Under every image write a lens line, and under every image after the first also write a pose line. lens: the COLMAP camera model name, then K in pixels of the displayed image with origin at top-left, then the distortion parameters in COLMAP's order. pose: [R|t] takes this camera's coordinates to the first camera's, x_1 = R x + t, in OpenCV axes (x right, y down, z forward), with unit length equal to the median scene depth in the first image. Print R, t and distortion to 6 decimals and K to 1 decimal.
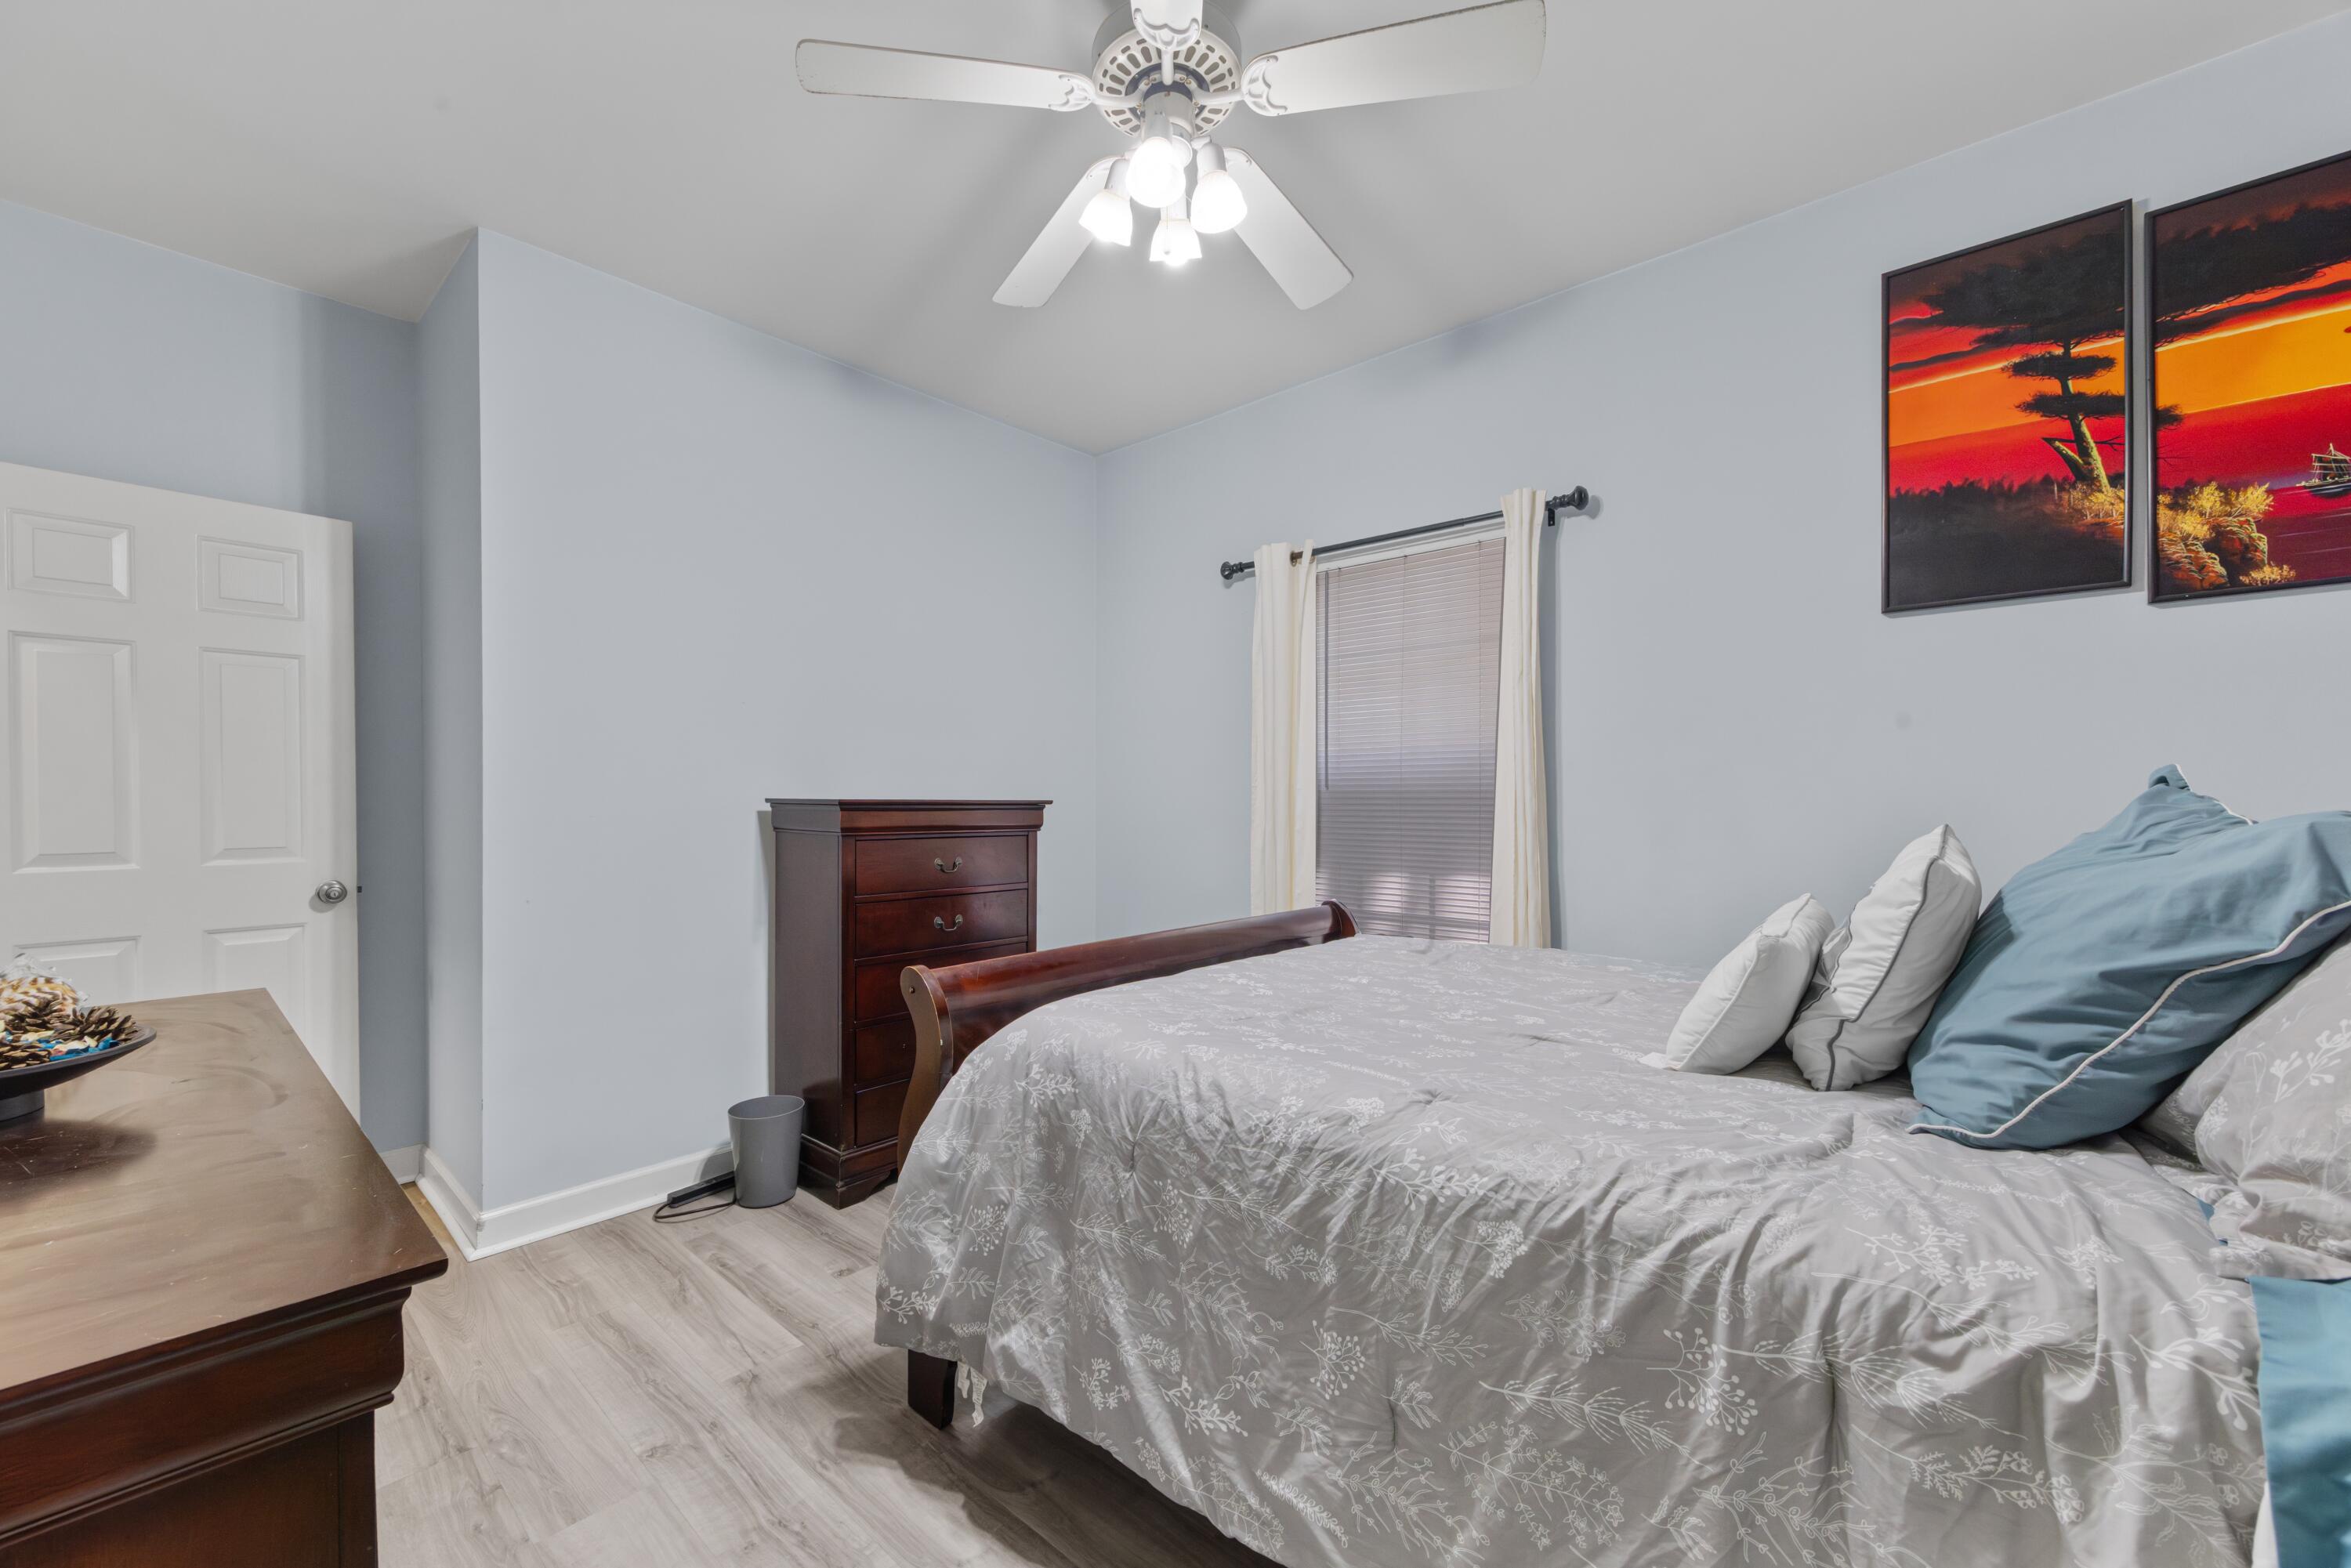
lens RADIAL K [[930.7, 0, 1160.5], [0, 930.7, 810.9], [0, 0, 1]] dist [-0.000883, -0.000249]
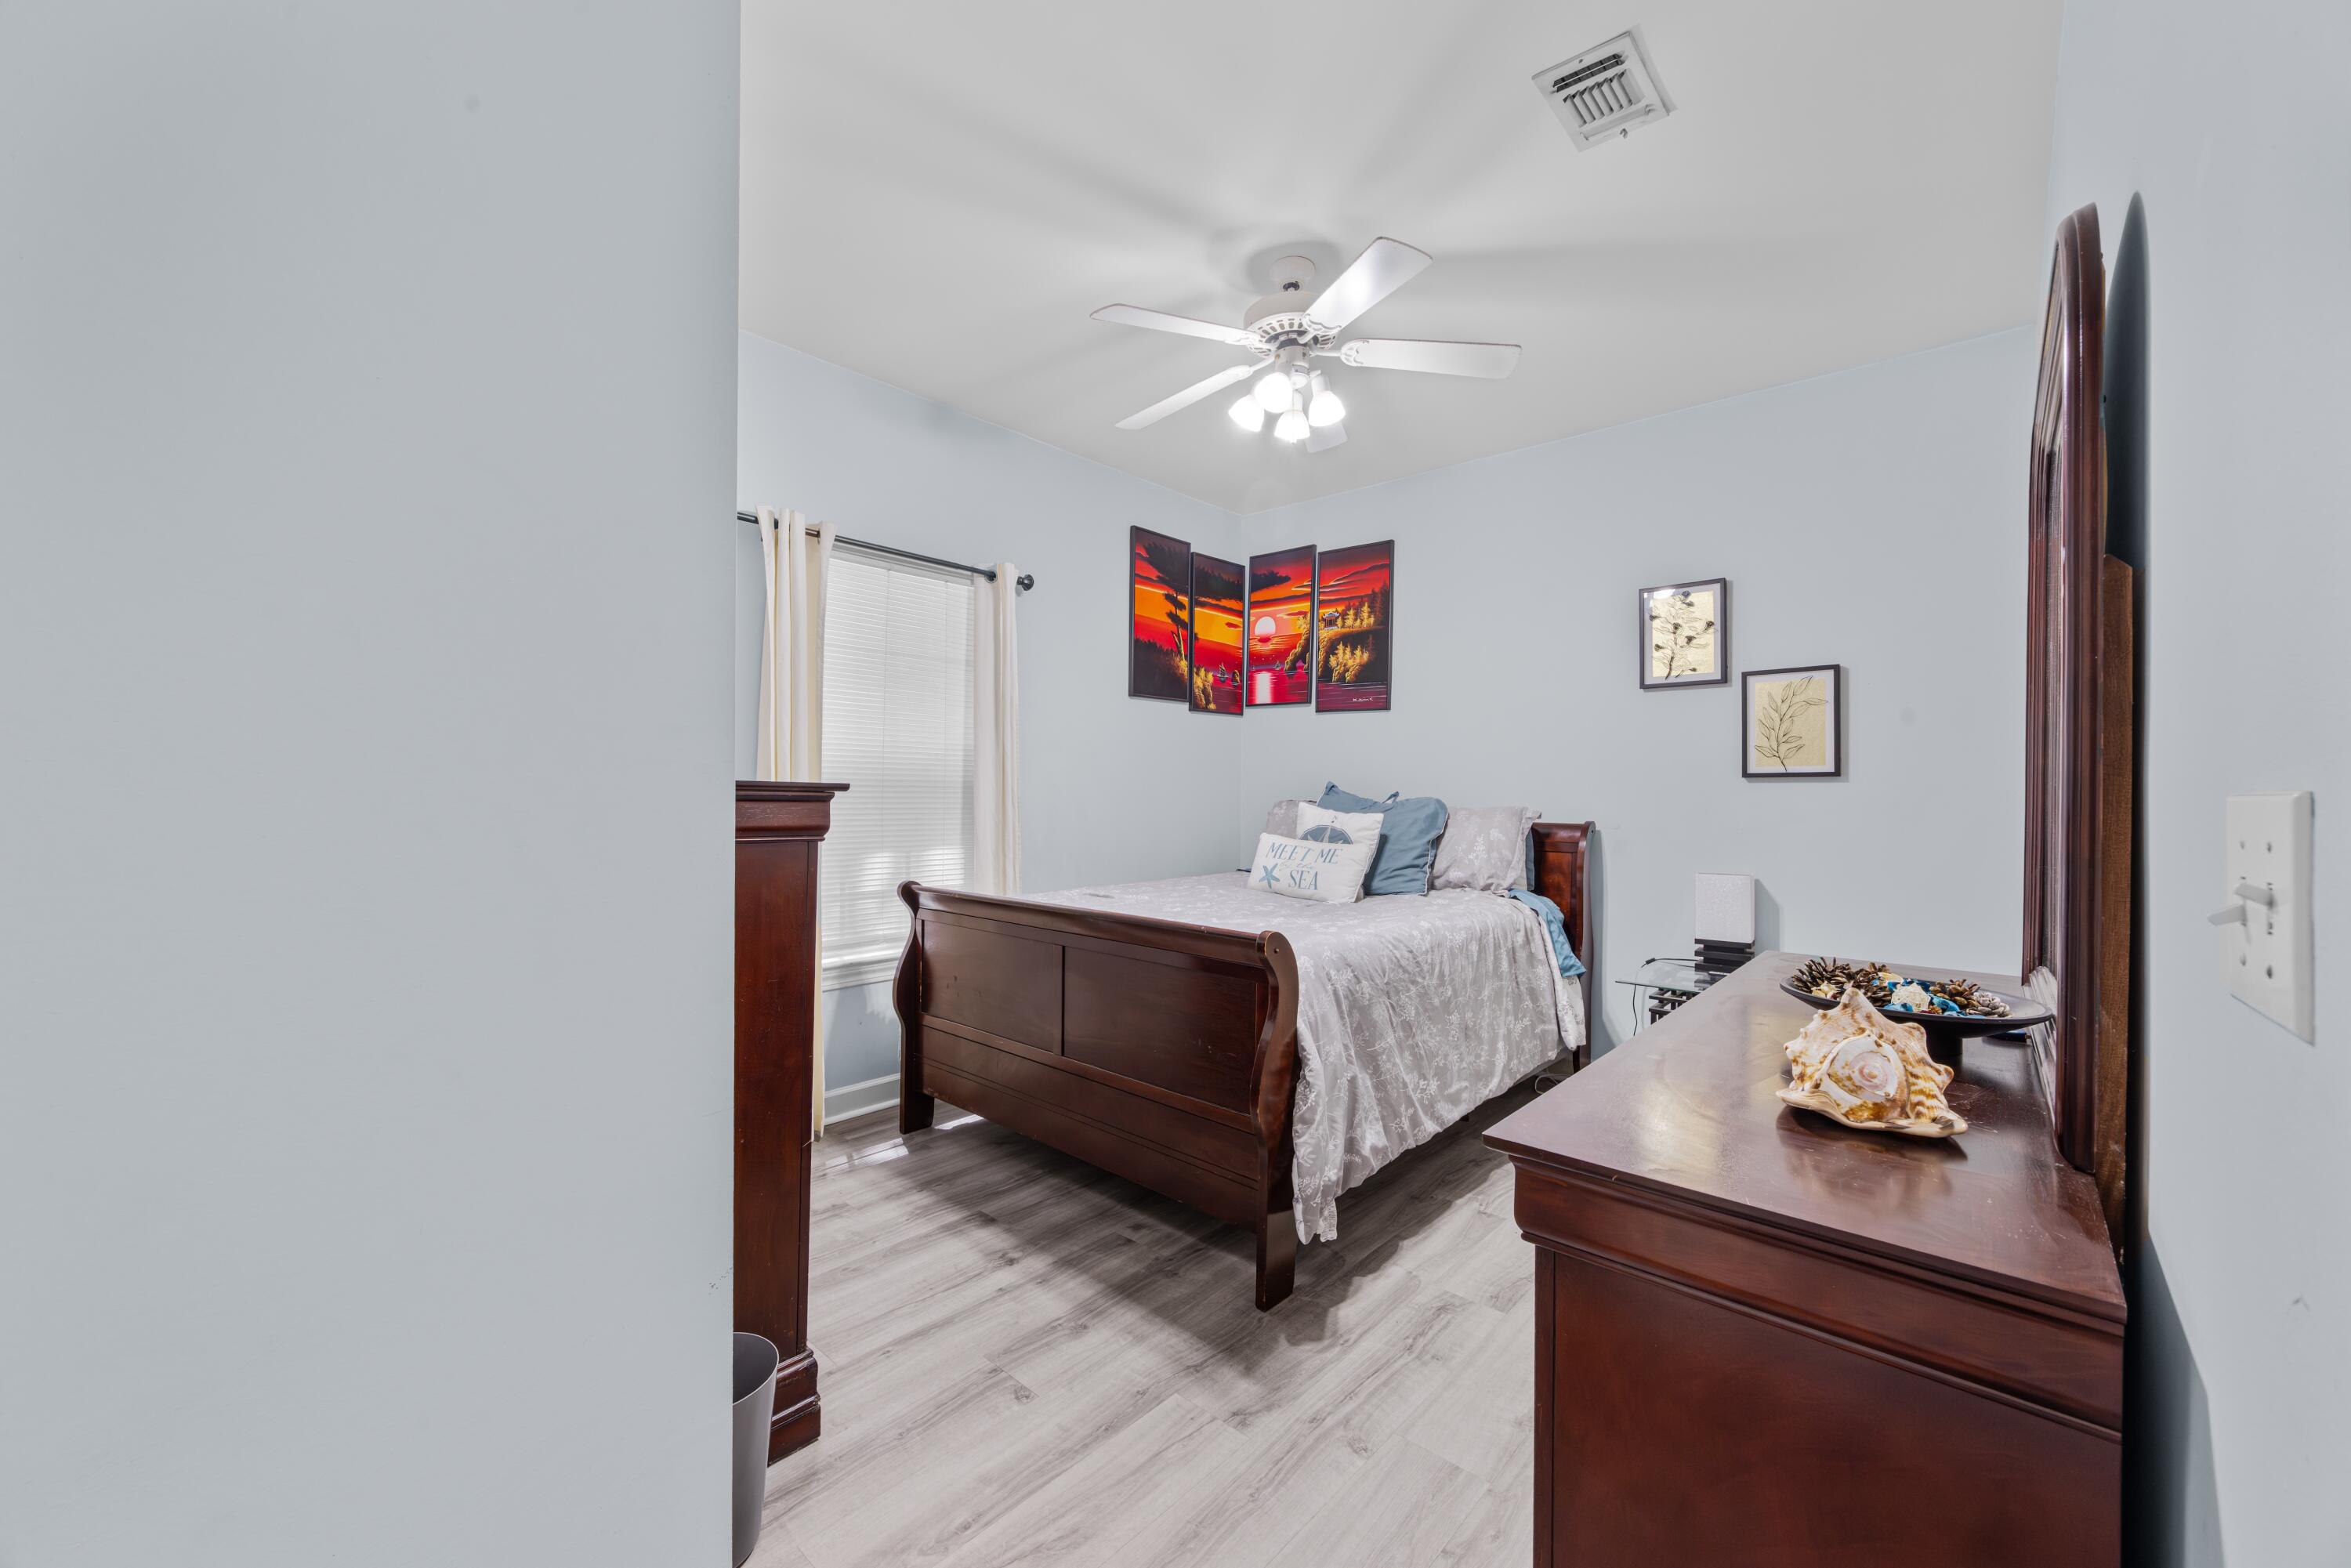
lens RADIAL K [[911.0, 0, 1175.5], [0, 911.0, 784.0], [0, 0, 1]] dist [0.000169, 0.000090]
pose [[-0.003160, 0.007167, 0.999969, -1.385422], [-0.001284, 0.999973, -0.007171, -0.013960], [-0.999994, -0.001306, -0.003151, 1.091971]]
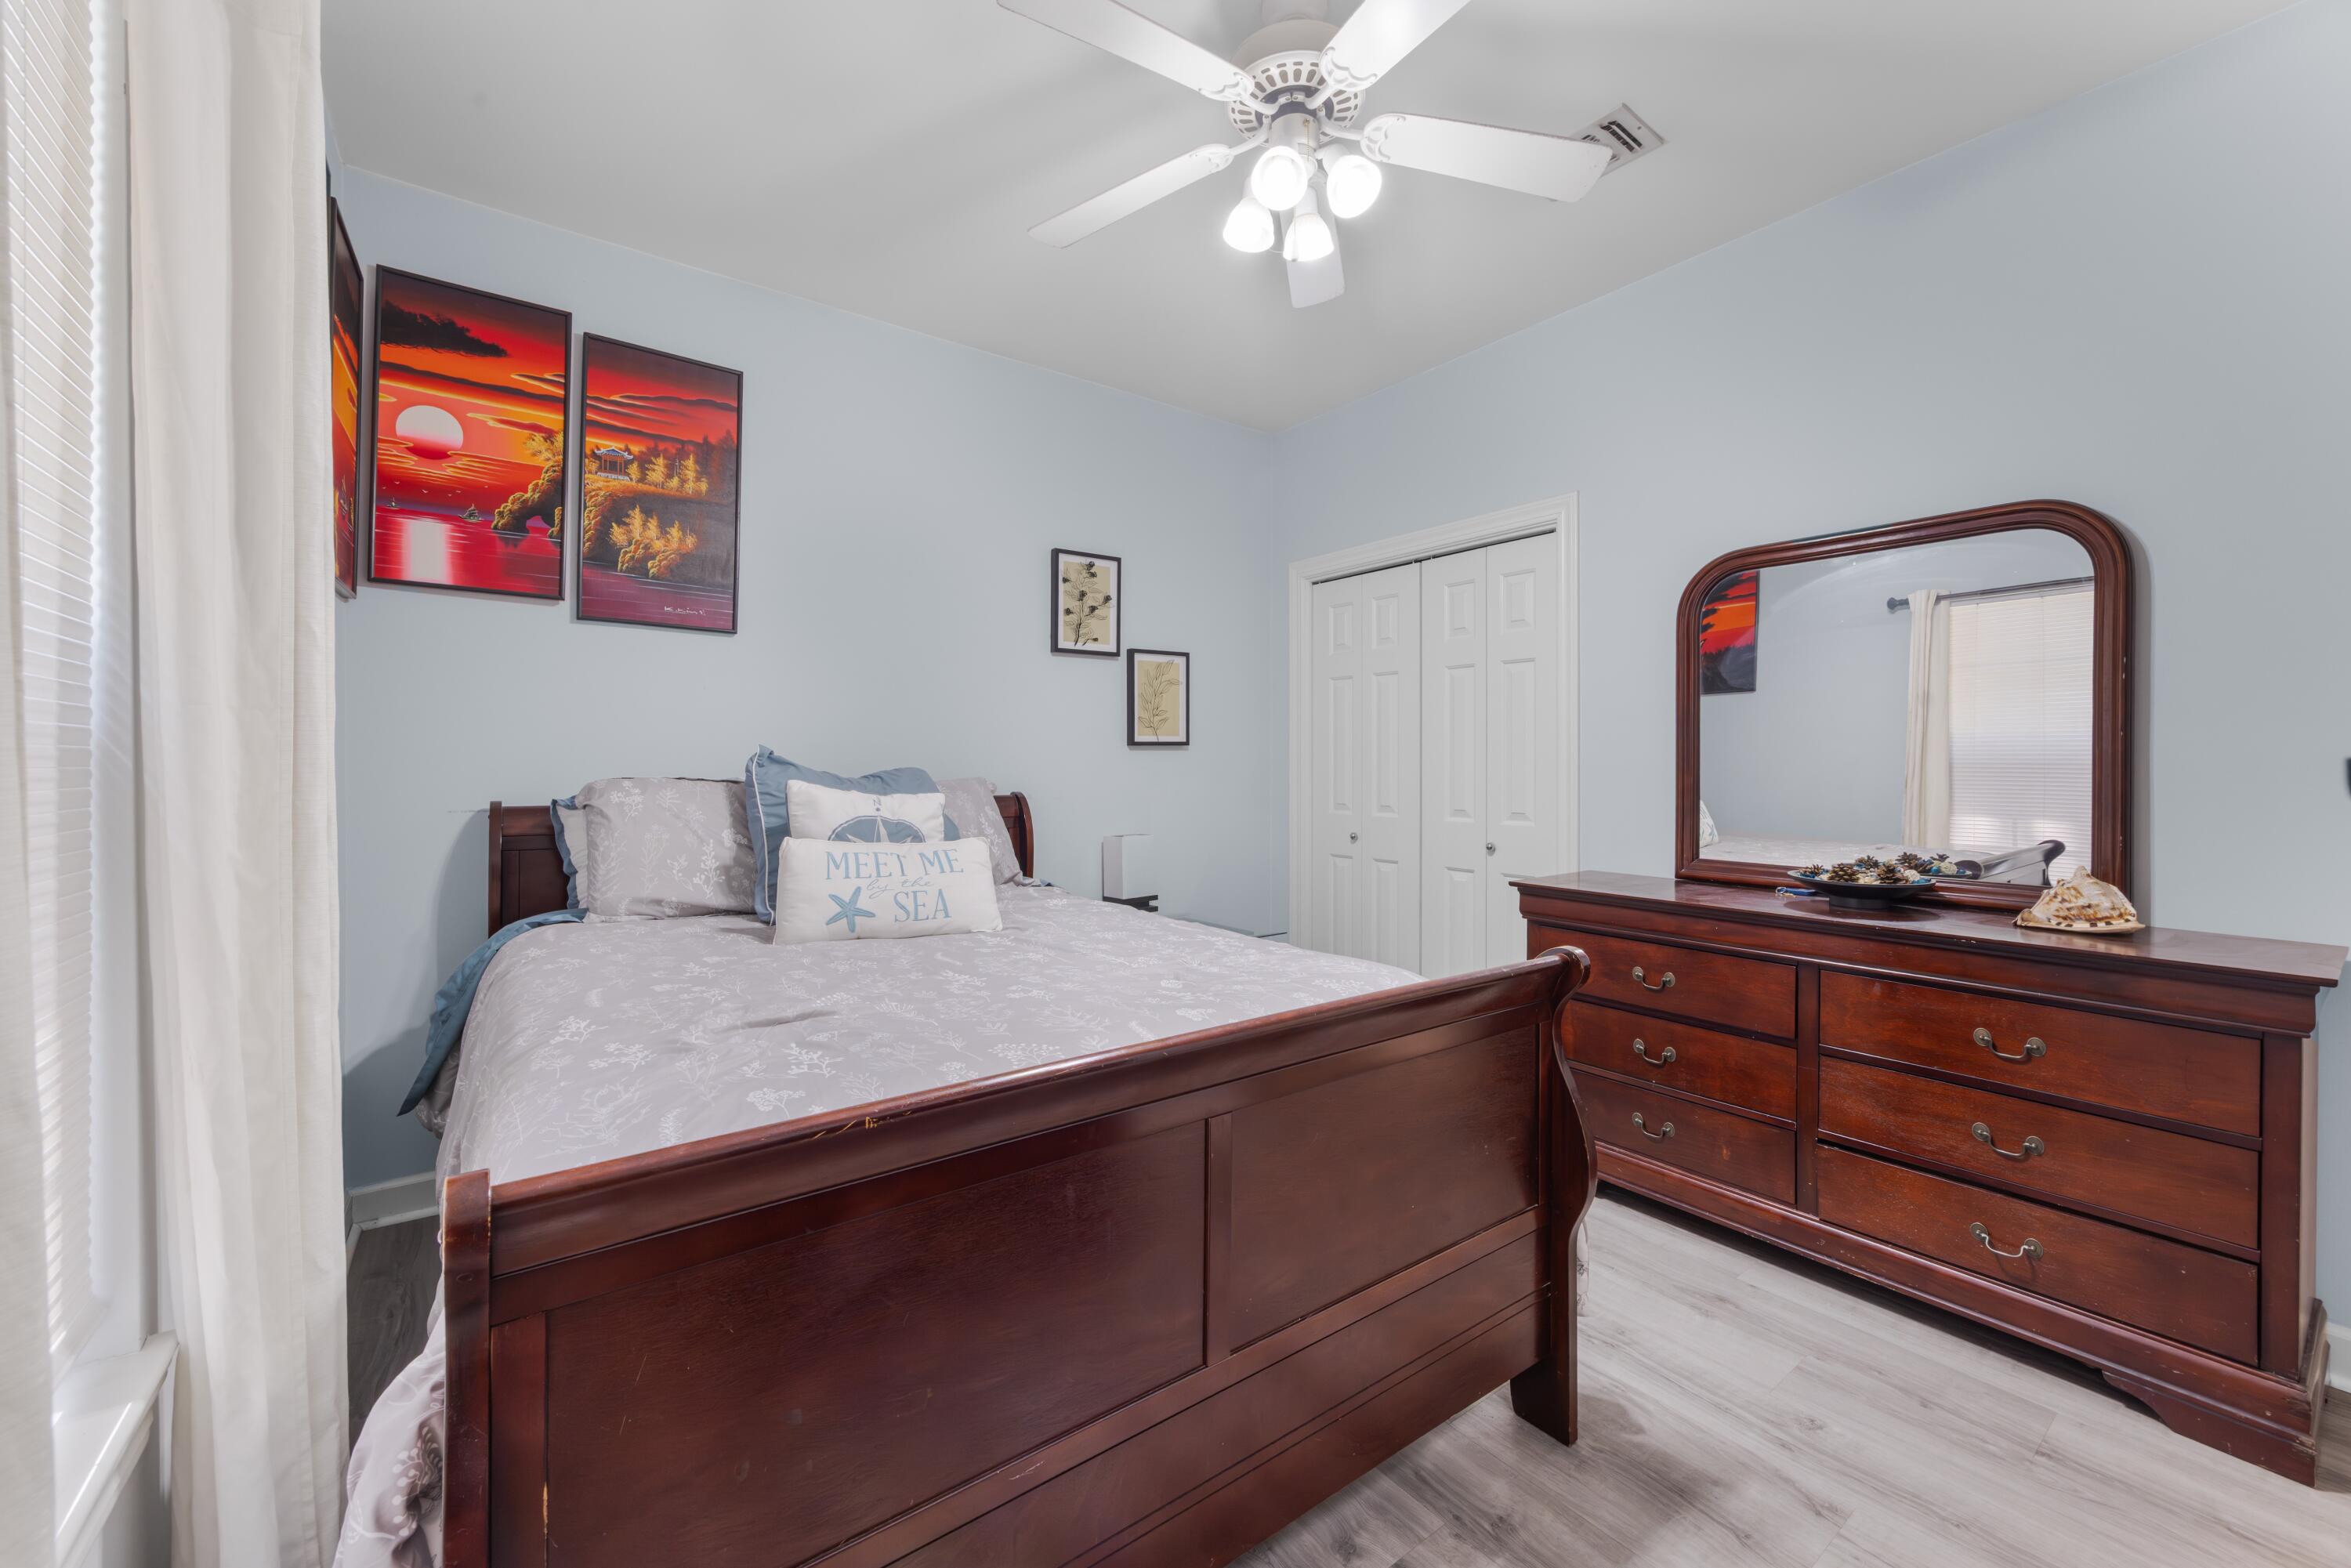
lens RADIAL K [[925.5, 0, 1173.5], [0, 925.5, 767.2], [0, 0, 1]] dist [-0.000658, -0.000150]
pose [[-0.980764, 0.001205, 0.195191, -0.064951], [0.003418, 0.999934, 0.011001, -0.016852], [-0.195165, 0.011457, -0.980704, 1.893897]]
